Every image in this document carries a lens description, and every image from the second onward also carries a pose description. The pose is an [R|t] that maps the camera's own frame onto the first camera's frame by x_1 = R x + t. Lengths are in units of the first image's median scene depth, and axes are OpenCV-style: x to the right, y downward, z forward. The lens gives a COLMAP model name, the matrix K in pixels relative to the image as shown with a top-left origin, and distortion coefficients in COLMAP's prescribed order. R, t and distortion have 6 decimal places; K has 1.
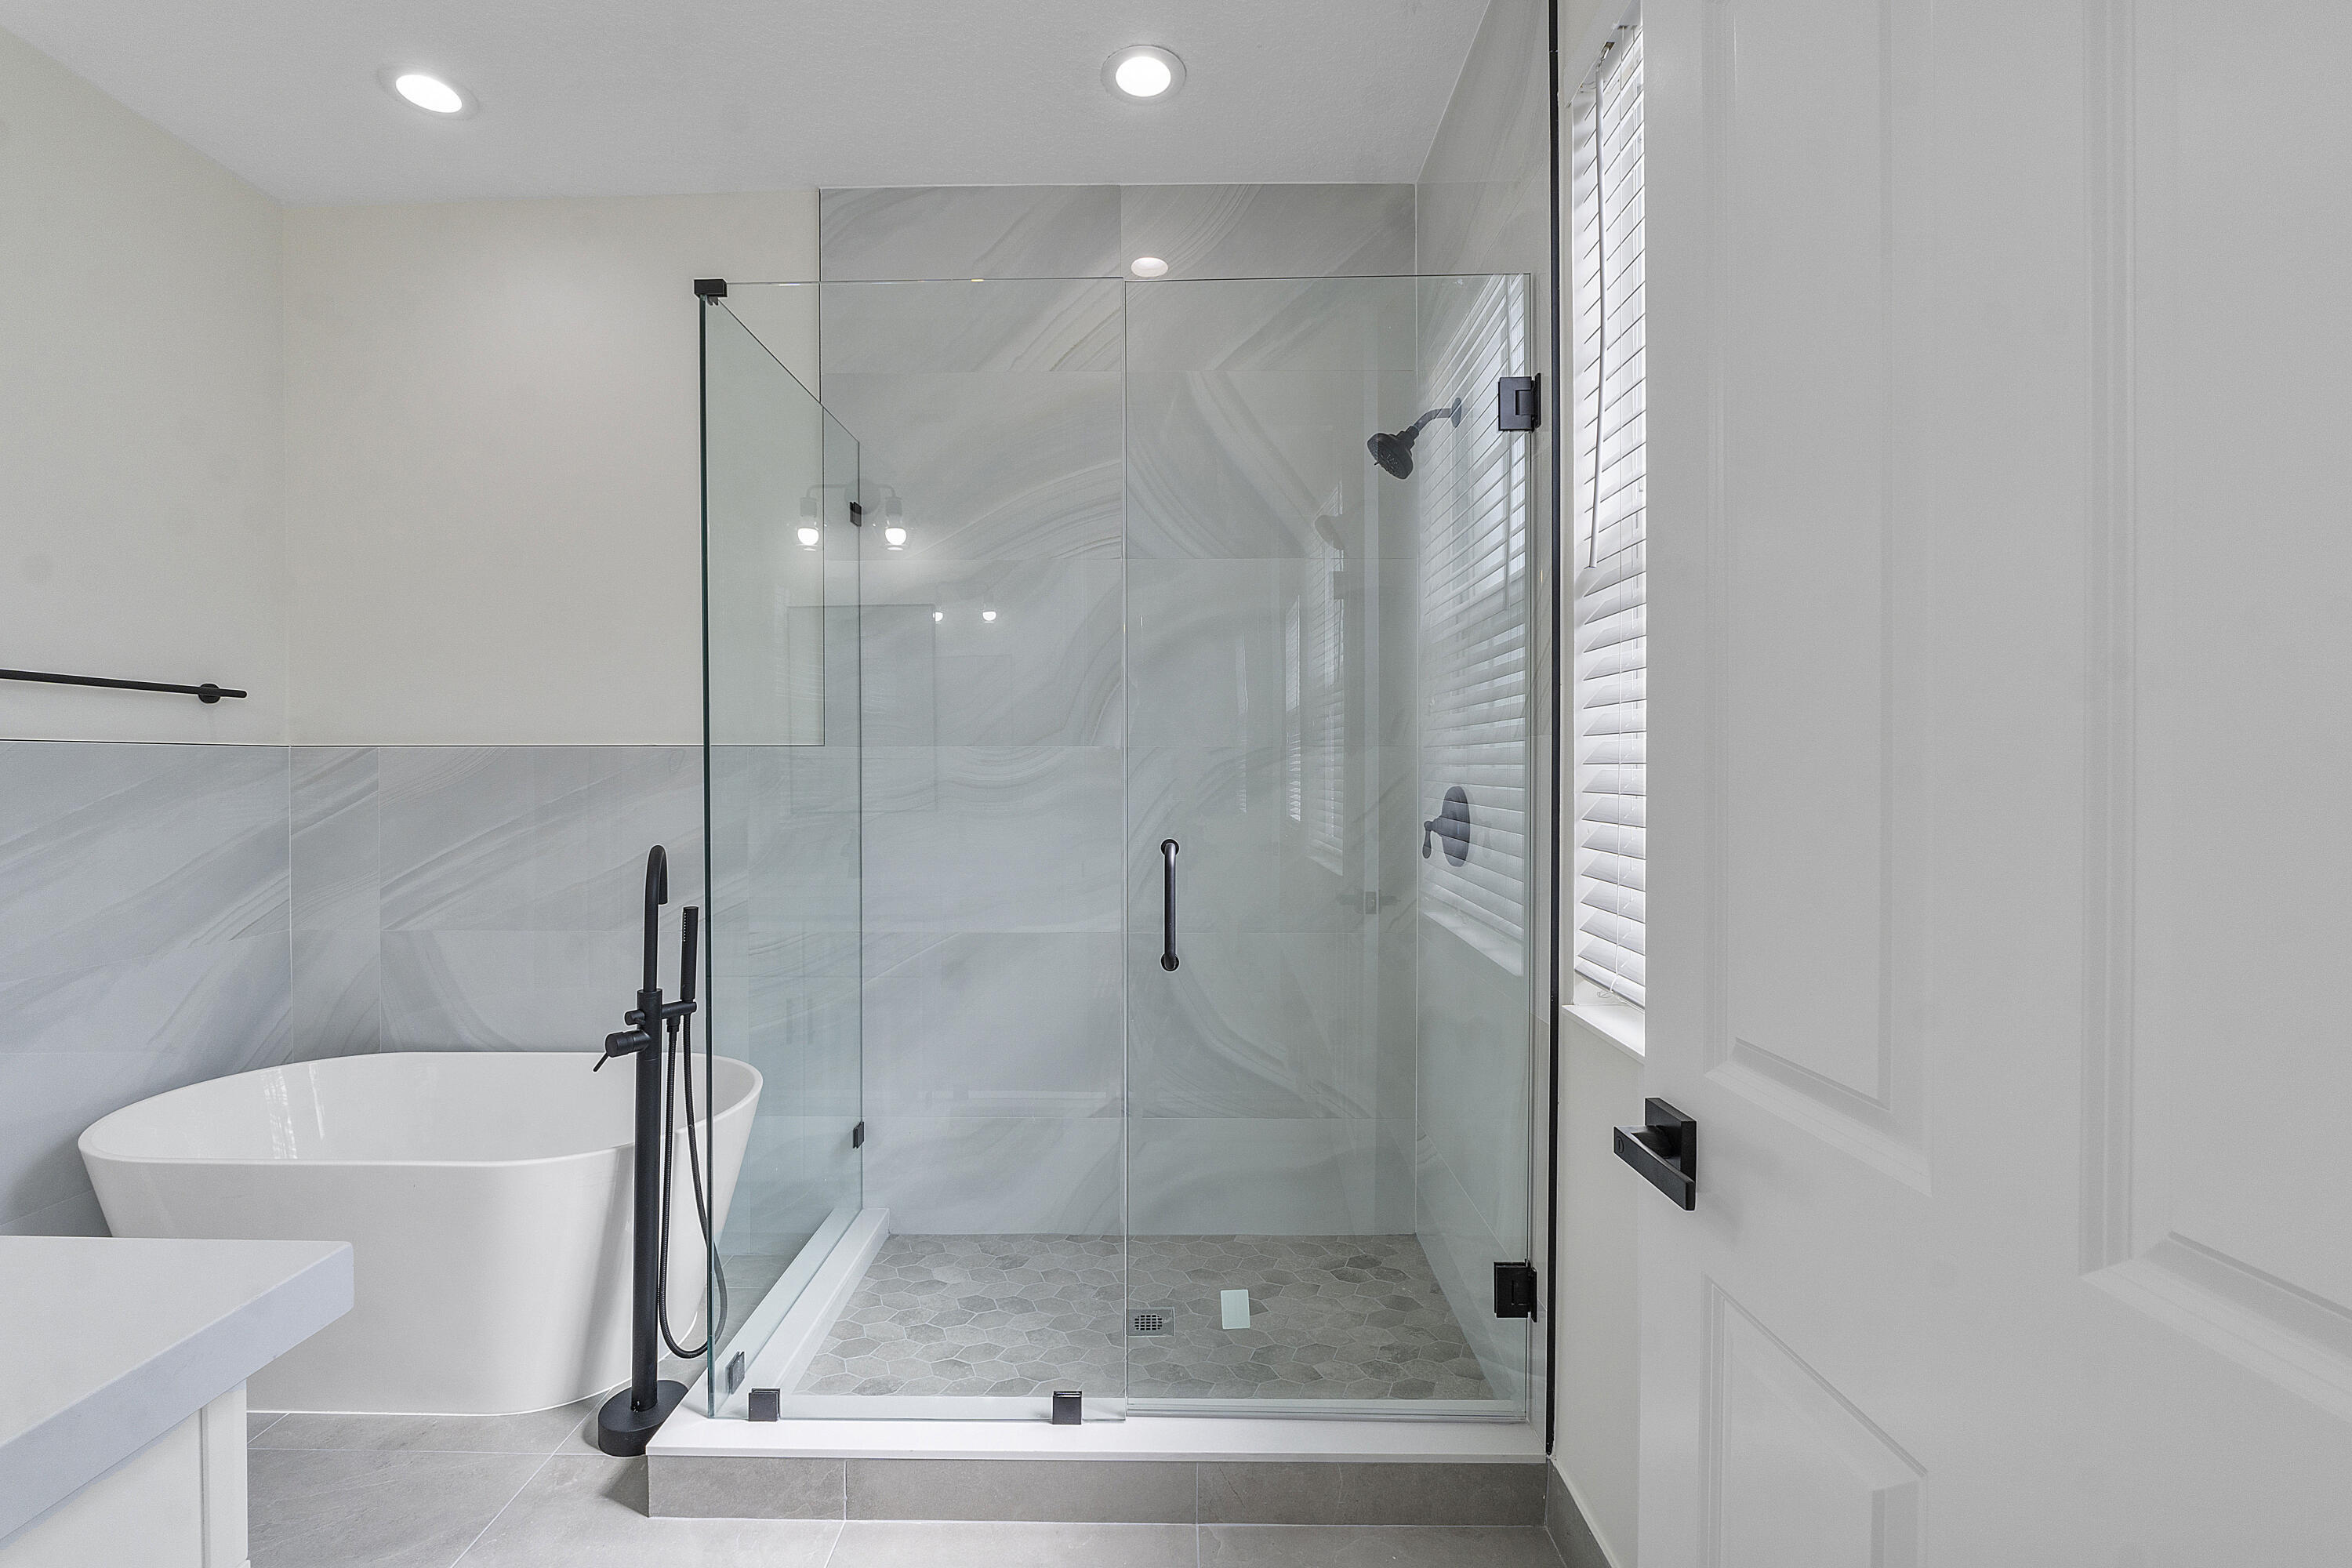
lens RADIAL K [[984.4, 0, 1159.0], [0, 984.4, 763.7], [0, 0, 1]] dist [-0.011167, -0.000242]
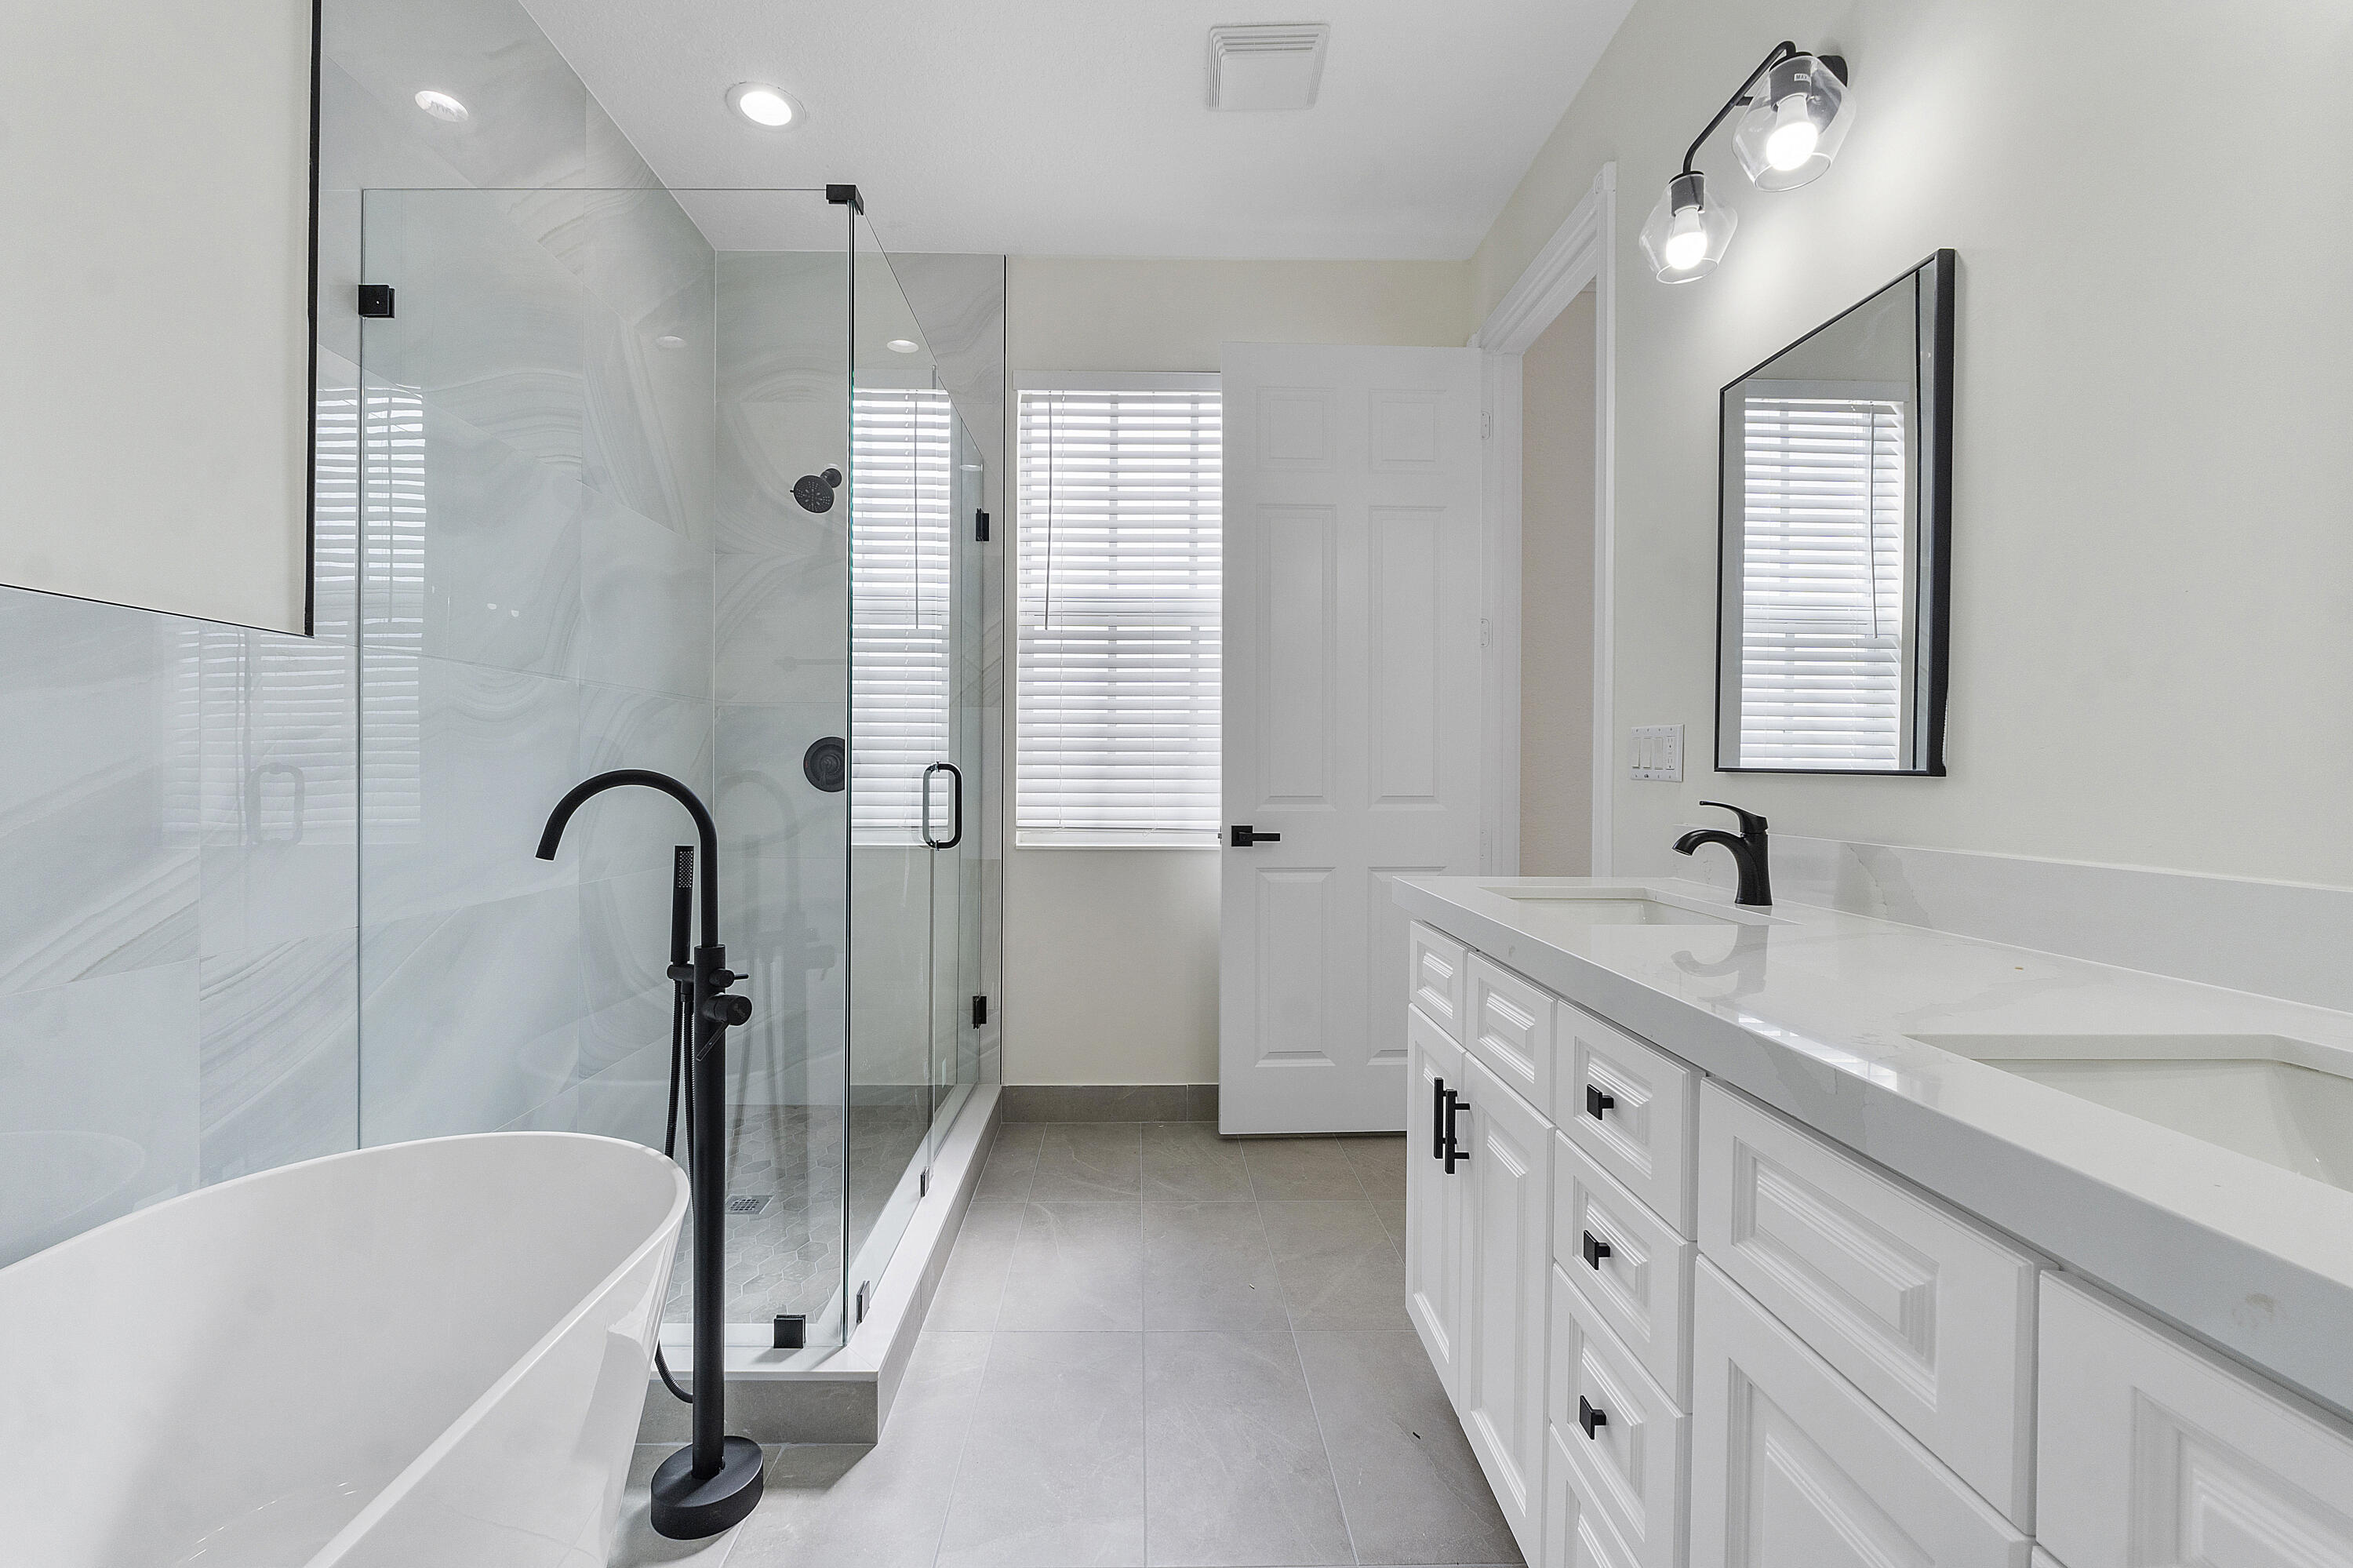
lens RADIAL K [[988.7, 0, 1151.4], [0, 988.7, 776.9], [0, 0, 1]] dist [-0.008302, 0.000057]
pose [[-0.026880, -0.002318, 0.999636, -1.089211], [-0.006933, 0.999974, 0.002132, 0.071375], [-0.999615, -0.006873, -0.026895, 0.531868]]
